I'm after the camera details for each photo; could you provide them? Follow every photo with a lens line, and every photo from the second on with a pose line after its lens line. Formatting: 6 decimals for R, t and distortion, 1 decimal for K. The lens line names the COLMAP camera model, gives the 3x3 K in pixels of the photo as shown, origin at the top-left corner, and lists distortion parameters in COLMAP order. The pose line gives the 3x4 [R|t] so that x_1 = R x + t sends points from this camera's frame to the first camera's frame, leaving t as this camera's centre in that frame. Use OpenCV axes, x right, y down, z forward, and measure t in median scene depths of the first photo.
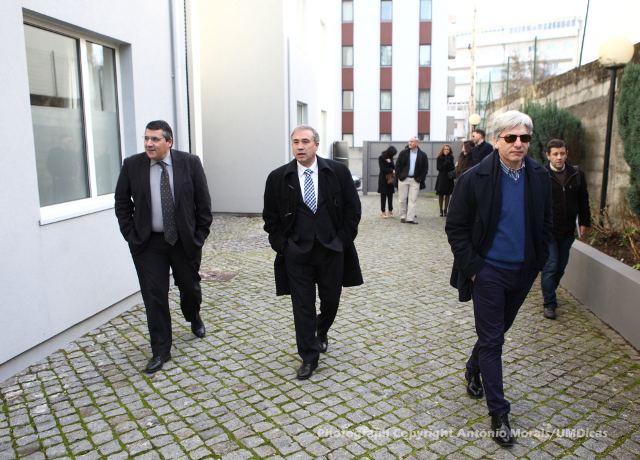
lens RADIAL K [[503.9, 0, 320.0], [0, 503.9, 230.0], [0, 0, 1]] dist [-0.113277, 0.094603]
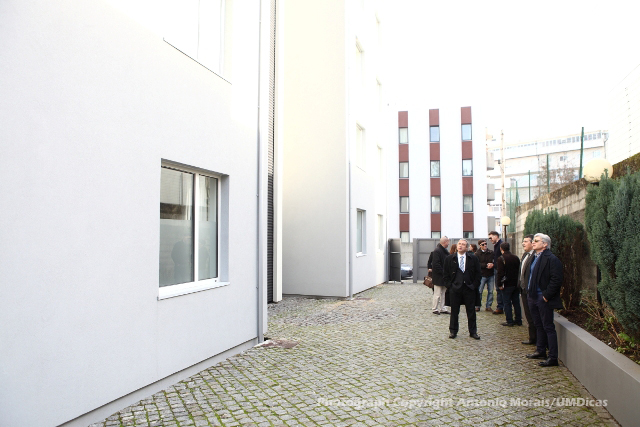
lens RADIAL K [[438.7, 0, 320.0], [0, 438.7, 213.5], [0, 0, 1]] dist [-0.112753, 0.081729]
pose [[0.983325, -0.004577, -0.181797, 0.121519], [-0.034776, 0.976502, -0.212686, -0.004185], [0.178498, 0.215461, 0.960060, -0.175792]]
